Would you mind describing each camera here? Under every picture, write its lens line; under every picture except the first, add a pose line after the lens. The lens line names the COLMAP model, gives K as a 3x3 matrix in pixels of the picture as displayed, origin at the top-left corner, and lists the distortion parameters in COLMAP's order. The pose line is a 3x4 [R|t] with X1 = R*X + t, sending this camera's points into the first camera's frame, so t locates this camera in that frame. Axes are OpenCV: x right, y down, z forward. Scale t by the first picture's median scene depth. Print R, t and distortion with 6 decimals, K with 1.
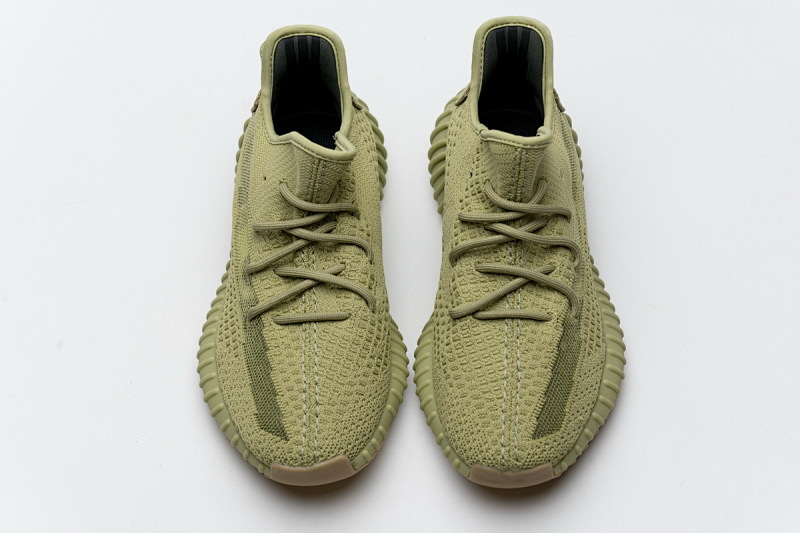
lens RADIAL K [[1265.0, 0, 399.3], [0, 1265.0, 266.7], [0, 0, 1]] dist [0.014455, 0.000000]
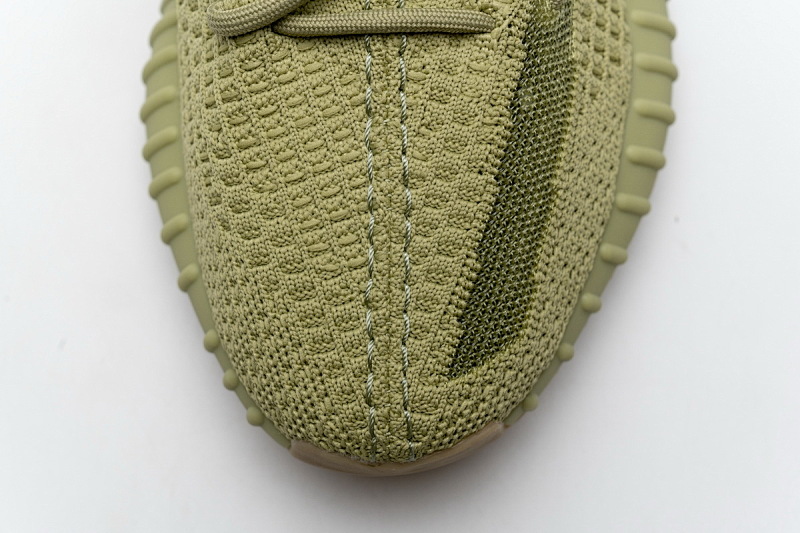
lens RADIAL K [[1548.2, 0, 400.4], [0, 1548.2, 266.6], [0, 0, 1]] dist [-0.047777, 0.000000]
pose [[0.995839, -0.069275, 0.059216, 0.063934], [0.038551, 0.908974, 0.415065, -0.079605], [-0.082579, -0.411055, 0.907862, 0.581617]]
